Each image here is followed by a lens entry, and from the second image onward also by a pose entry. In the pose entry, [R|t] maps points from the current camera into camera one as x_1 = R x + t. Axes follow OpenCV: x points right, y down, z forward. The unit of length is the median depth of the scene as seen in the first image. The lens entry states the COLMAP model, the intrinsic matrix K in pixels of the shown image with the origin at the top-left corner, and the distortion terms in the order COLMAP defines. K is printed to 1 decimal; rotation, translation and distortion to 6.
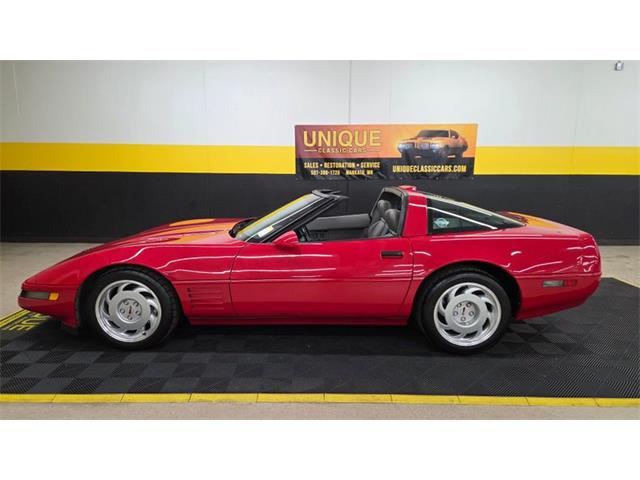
lens RADIAL K [[450.3, 0, 320.0], [0, 450.3, 237.9], [0, 0, 1]] dist [0.068985, -0.075795]
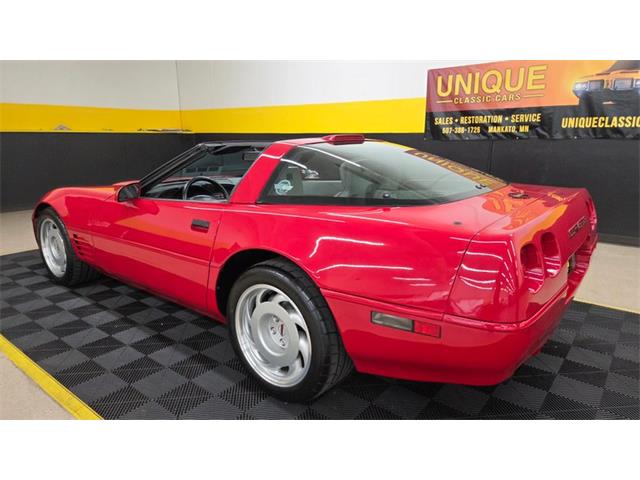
lens RADIAL K [[450.3, 0, 320.0], [0, 450.3, 237.9], [0, 0, 1]] dist [0.068985, -0.075795]
pose [[0.763737, 0.136362, -0.630960, 0.570809], [-0.100022, 0.990627, 0.093022, -0.021144], [0.637731, -0.007934, 0.770218, 0.433839]]
